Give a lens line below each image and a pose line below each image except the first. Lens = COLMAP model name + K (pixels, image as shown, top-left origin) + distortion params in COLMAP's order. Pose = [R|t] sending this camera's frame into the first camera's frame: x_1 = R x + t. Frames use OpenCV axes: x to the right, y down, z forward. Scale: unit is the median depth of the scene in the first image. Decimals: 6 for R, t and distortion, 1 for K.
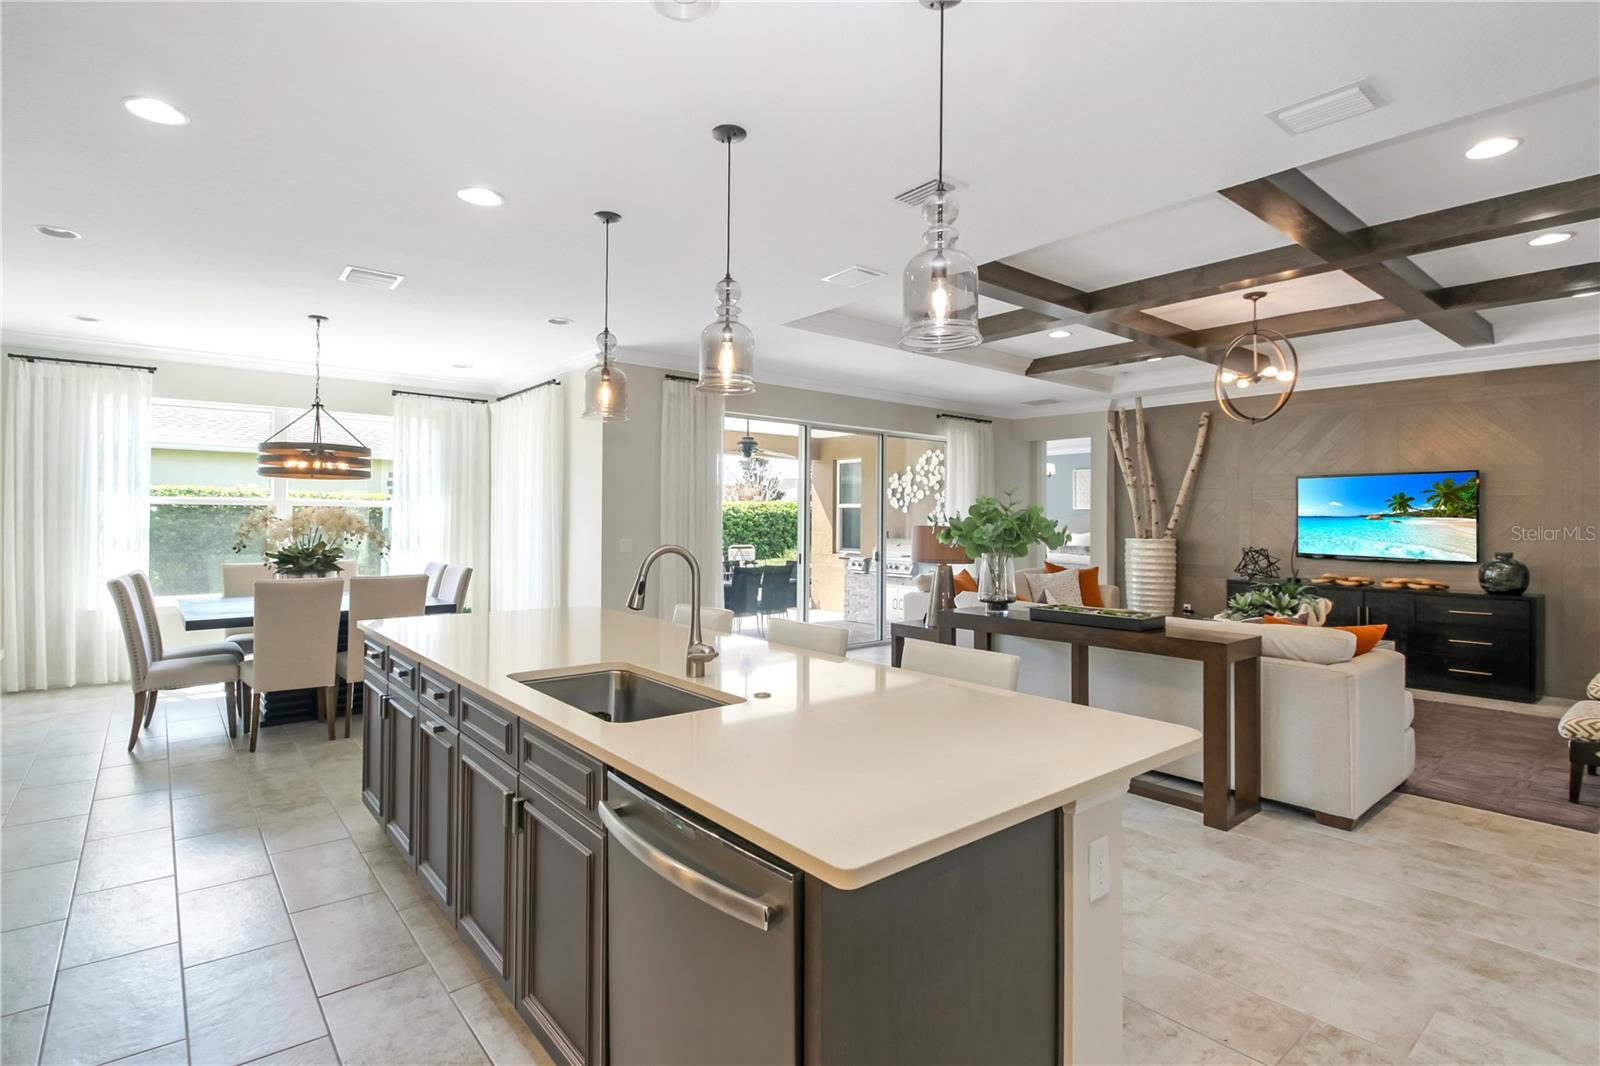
lens RADIAL K [[783.4, 0, 792.6], [0, 783.4, 523.1], [0, 0, 1]] dist [-0.005633, -0.010381]
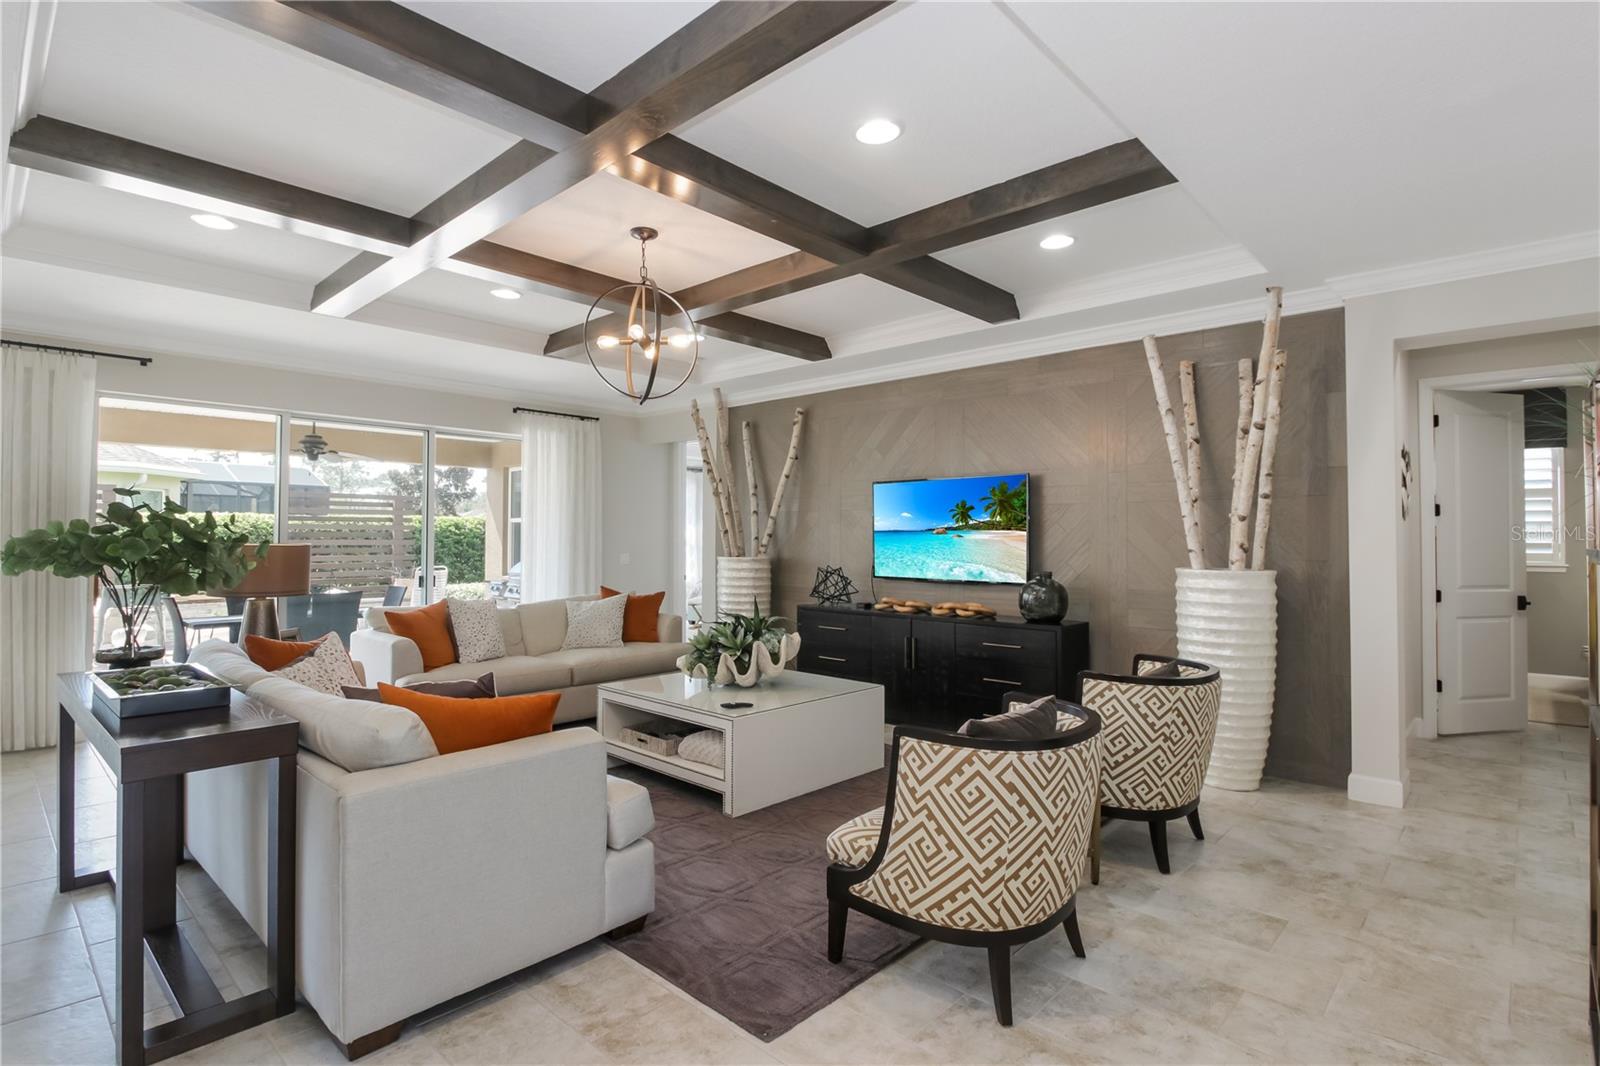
lens RADIAL K [[782.0, 0, 811.5], [0, 782.0, 529.2], [0, 0, 1]] dist [-0.009892, -0.000217]
pose [[0.989850, -0.002784, 0.142092, 0.435685], [0.004762, 0.999896, -0.013586, 0.001842], [-0.142039, 0.014125, 0.989760, 0.162458]]
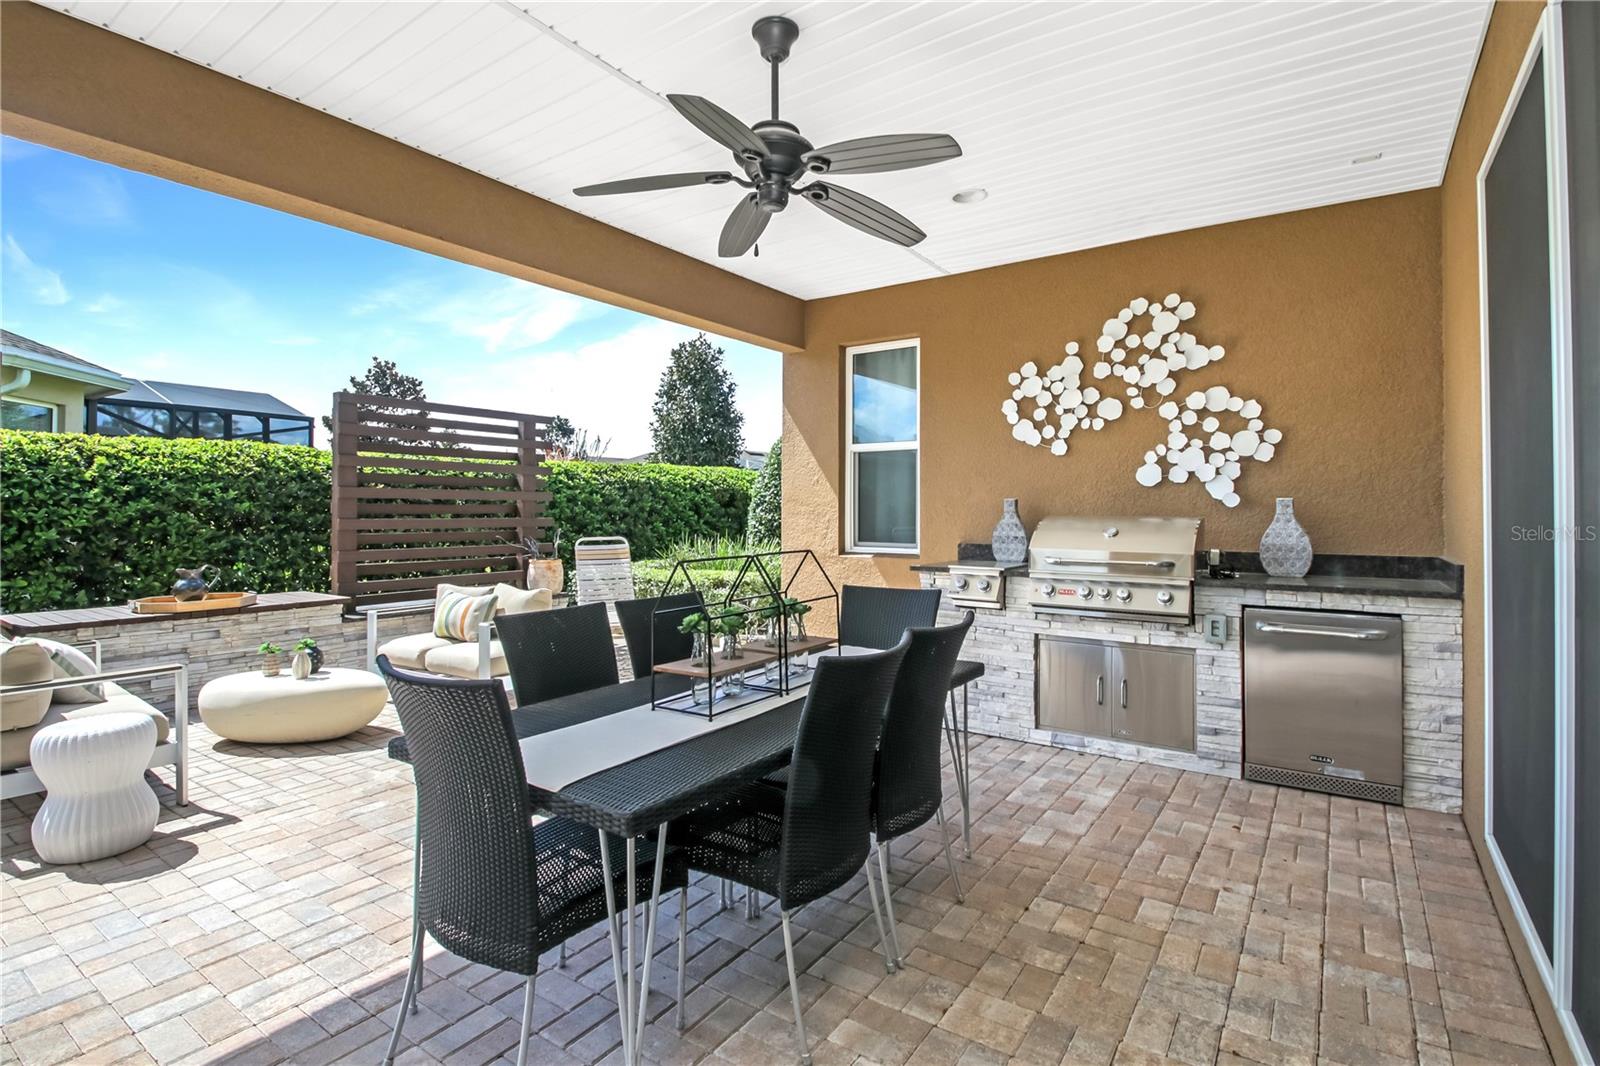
lens RADIAL K [[783.4, 0, 803.7], [0, 783.4, 500.6], [0, 0, 1]] dist [-0.005633, -0.010381]
pose [[0.961335, -0.002929, 0.275365, -0.149016], [0.006531, 0.999905, -0.012167, 0.021965], [-0.275303, 0.013495, 0.961263, 0.943009]]
